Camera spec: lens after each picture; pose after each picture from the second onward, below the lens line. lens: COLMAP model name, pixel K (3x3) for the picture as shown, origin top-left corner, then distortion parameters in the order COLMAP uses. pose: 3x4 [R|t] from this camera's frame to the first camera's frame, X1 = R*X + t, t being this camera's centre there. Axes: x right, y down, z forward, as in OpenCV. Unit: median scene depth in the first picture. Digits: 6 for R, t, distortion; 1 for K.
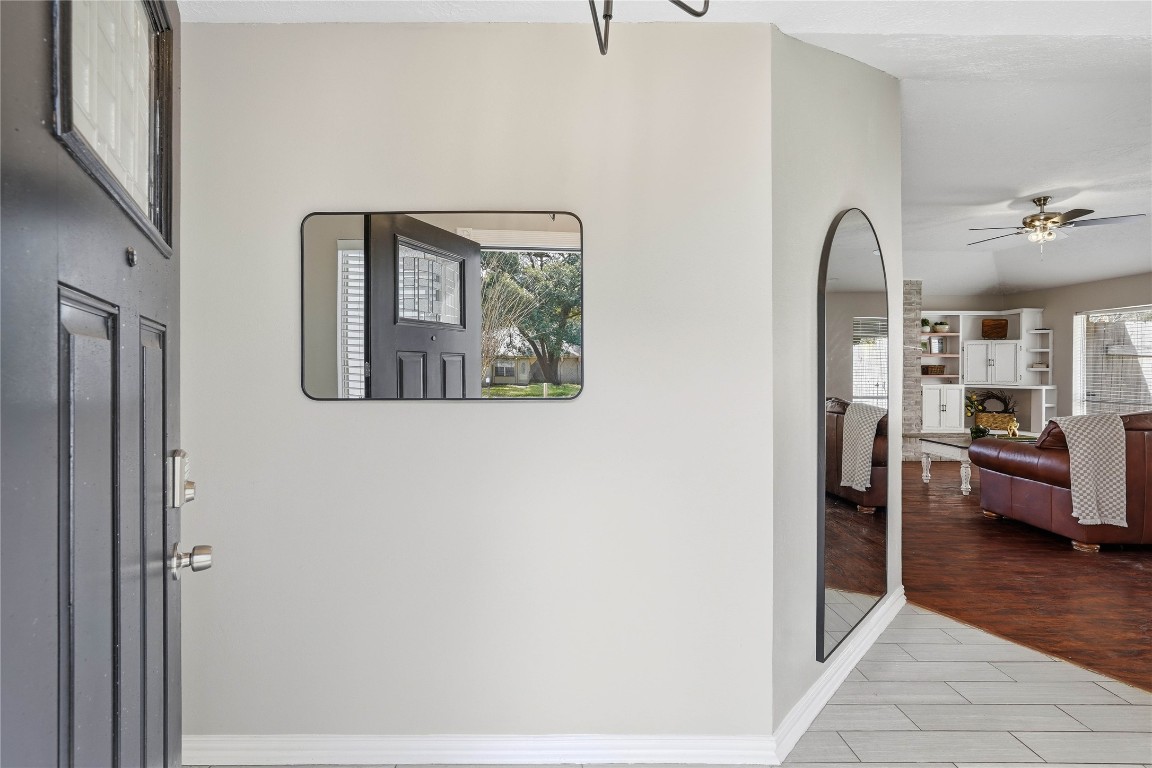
lens RADIAL K [[521.1, 0, 560.2], [0, 521.1, 368.3], [0, 0, 1]] dist [-0.003050, 0.001518]
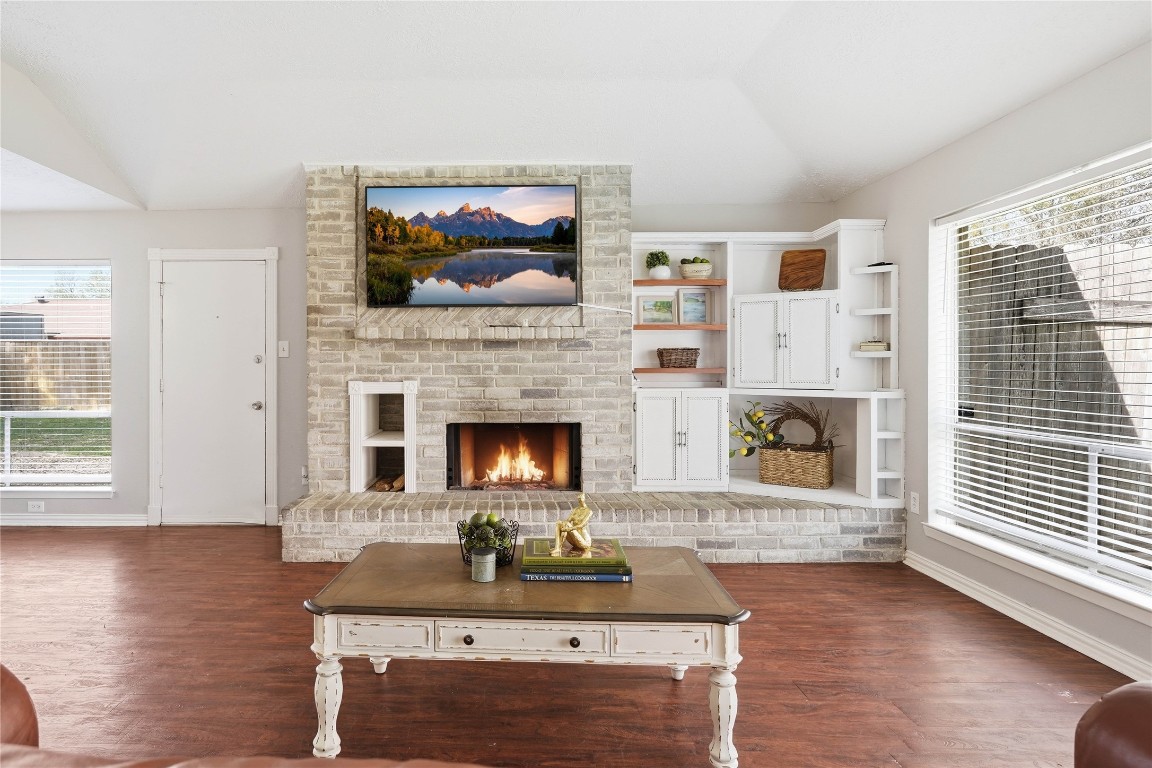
lens RADIAL K [[630.3, 0, 533.9], [0, 630.3, 367.4], [0, 0, 1]] dist [0.010449, -0.003256]
pose [[0.999764, -0.003589, -0.021407, 0.650162], [0.003588, 0.999994, -0.000066, 0.012496], [0.021407, -0.000011, 0.999771, 0.457665]]
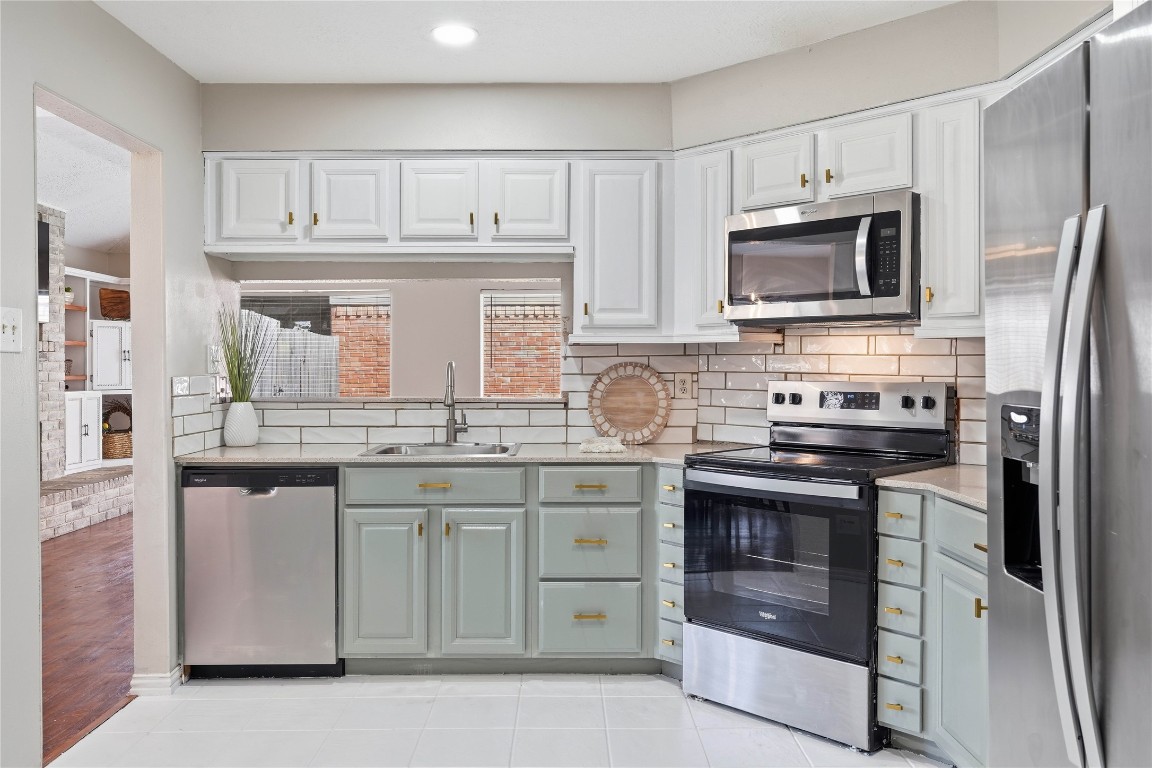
lens RADIAL K [[921.3, 0, 579.6], [0, 921.3, 365.6], [0, 0, 1]] dist [-0.007730, -0.003997]
pose [[0.000491, -0.000892, 0.999999, -0.333821], [0.006193, 0.999980, 0.000889, 0.004583], [-0.999981, 0.006193, 0.000496, 0.453985]]
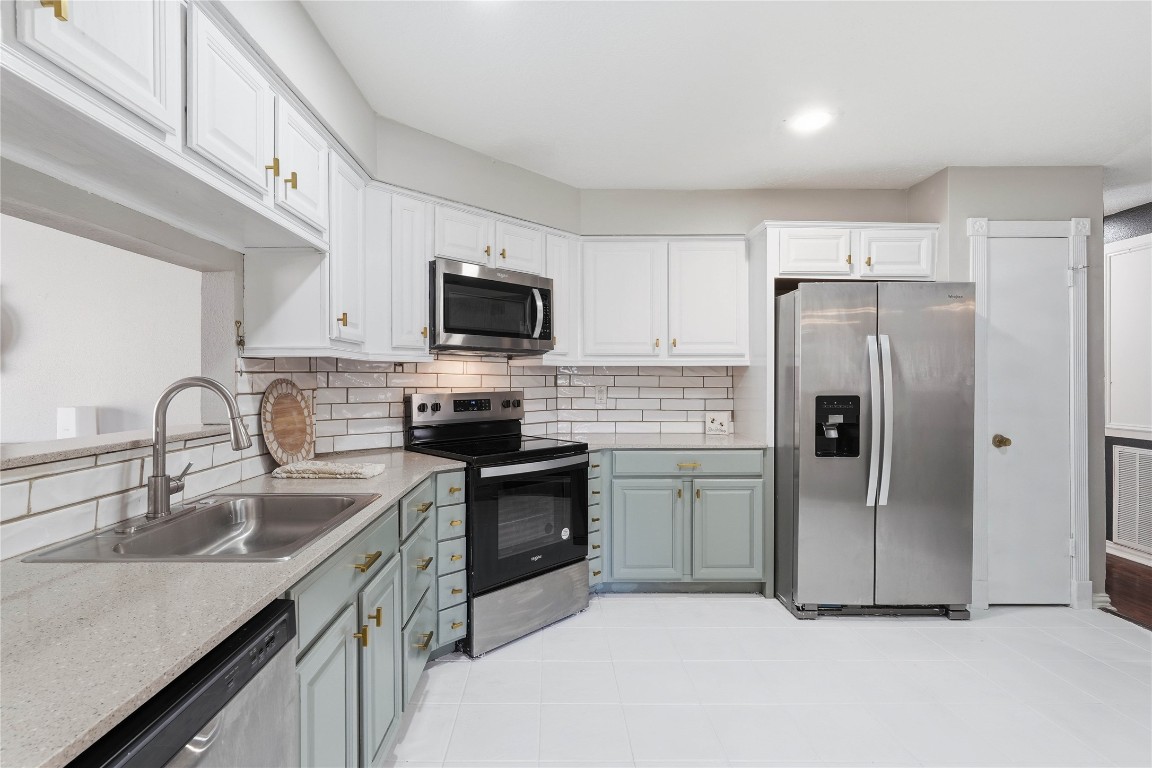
lens RADIAL K [[518.0, 0, 547.6], [0, 518.0, 379.5], [0, 0, 1]] dist [-0.006728, 0.003936]
pose [[-0.999686, -0.000049, 0.025044, 0.072704], [0.000090, 0.999985, 0.005533, 0.002062], [-0.025044, 0.005534, -0.999671, 0.705444]]
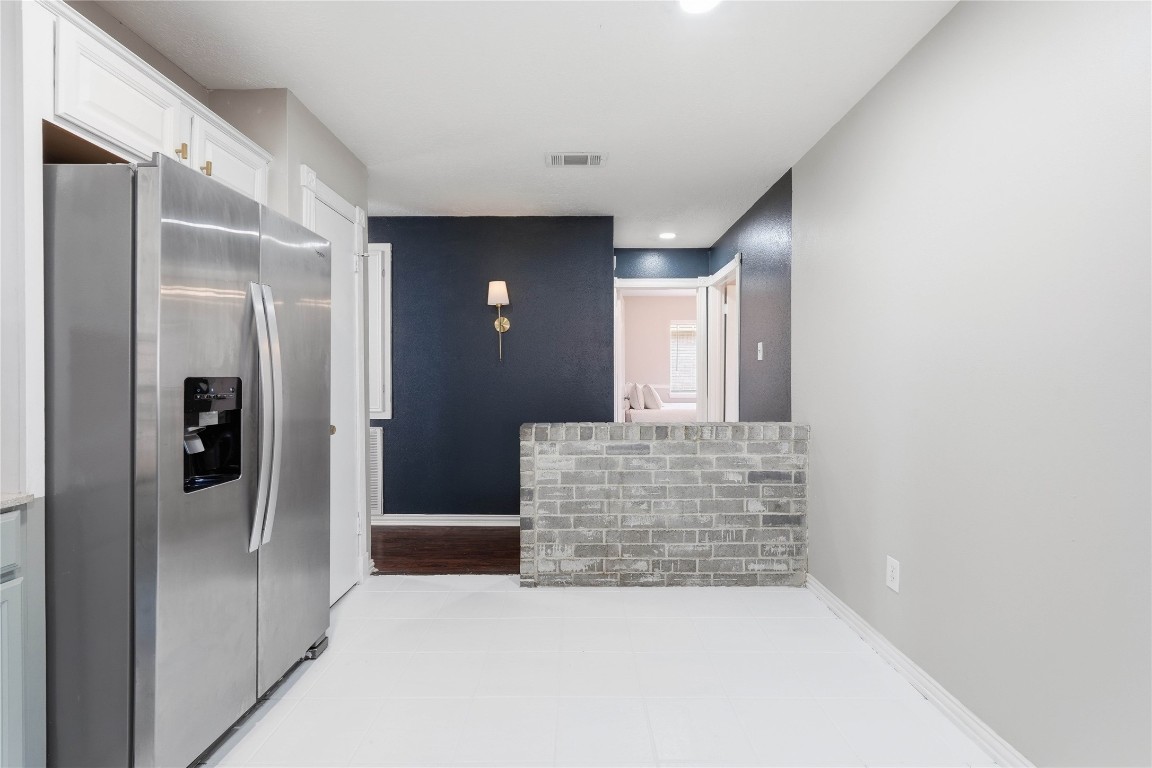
lens RADIAL K [[518.0, 0, 574.4], [0, 518.0, 378.3], [0, 0, 1]] dist [-0.006728, 0.003936]
pose [[-0.029736, 0.002922, -0.999554, 0.081994], [-0.002197, 0.999993, 0.002988, 0.014301], [0.999555, 0.002284, -0.029729, 0.494509]]
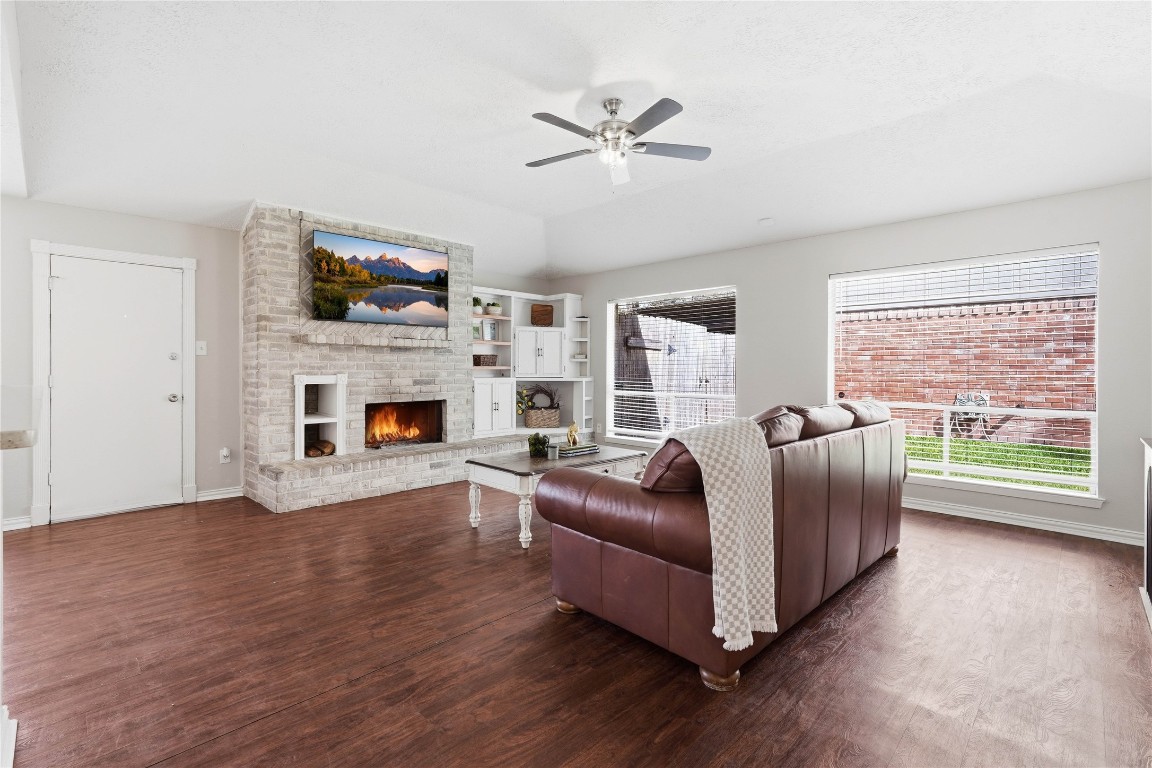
lens RADIAL K [[521.1, 0, 569.9], [0, 521.1, 367.7], [0, 0, 1]] dist [-0.003050, 0.001518]
pose [[0.711992, -0.000153, 0.702188, 0.259171], [0.000076, 1.000000, 0.000141, 0.015842], [-0.702188, -0.000047, 0.711992, 0.355035]]
